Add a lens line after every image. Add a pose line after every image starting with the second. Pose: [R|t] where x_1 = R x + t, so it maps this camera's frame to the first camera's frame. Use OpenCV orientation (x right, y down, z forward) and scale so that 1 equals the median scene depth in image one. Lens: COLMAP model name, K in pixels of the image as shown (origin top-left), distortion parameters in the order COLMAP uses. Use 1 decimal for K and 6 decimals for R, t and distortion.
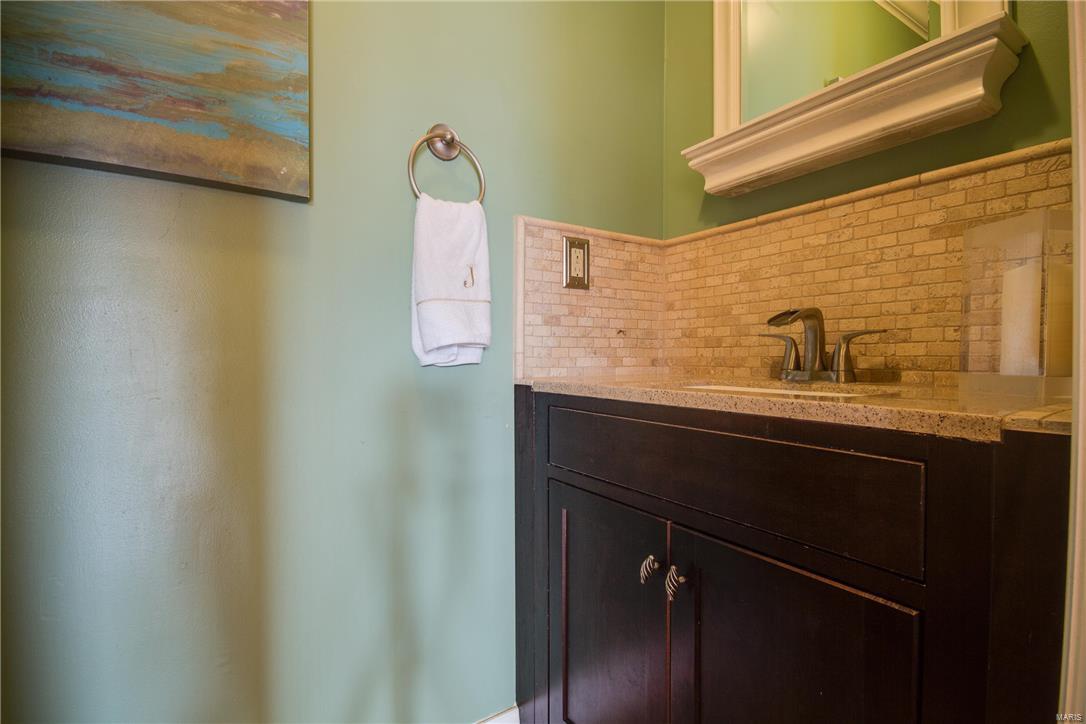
lens RADIAL K [[503.9, 0, 541.3], [0, 503.9, 362.2], [0, 0, 1]] dist [-0.012056, -0.002383]
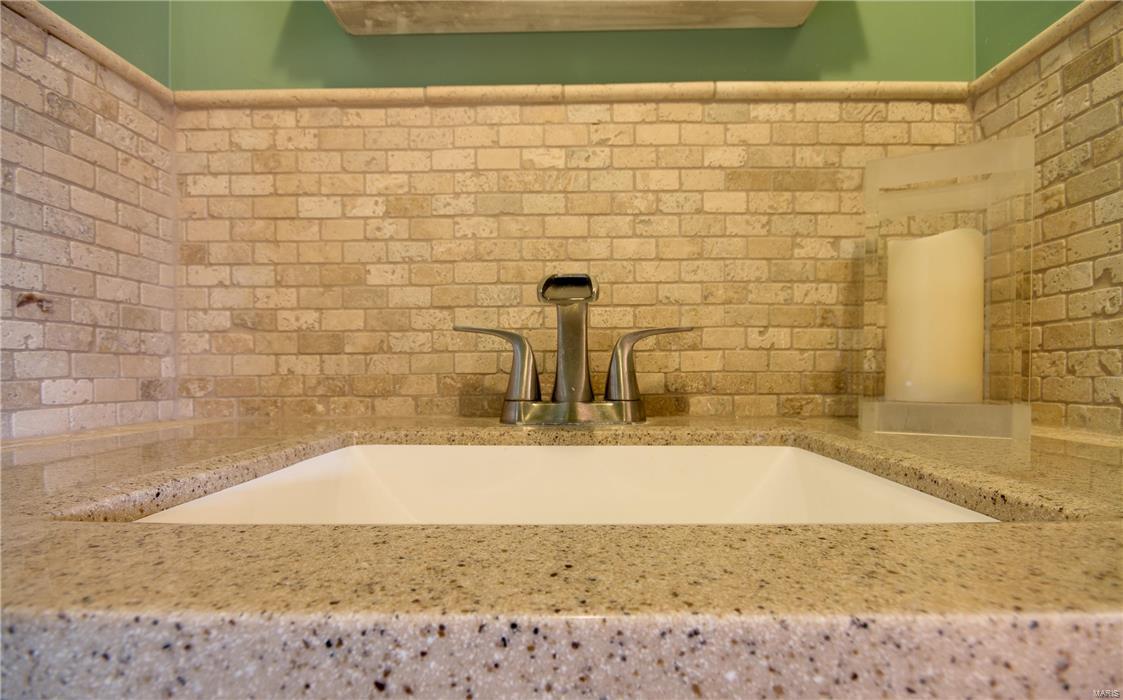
lens RADIAL K [[527.7, 0, 567.6], [0, 527.7, 375.6], [0, 0, 1]] dist [-0.000950, -0.001432]
pose [[0.555481, -0.013408, 0.831421, 0.084285], [0.013572, 0.999883, 0.007057, -0.012457], [-0.831418, 0.007364, 0.555598, 0.659027]]
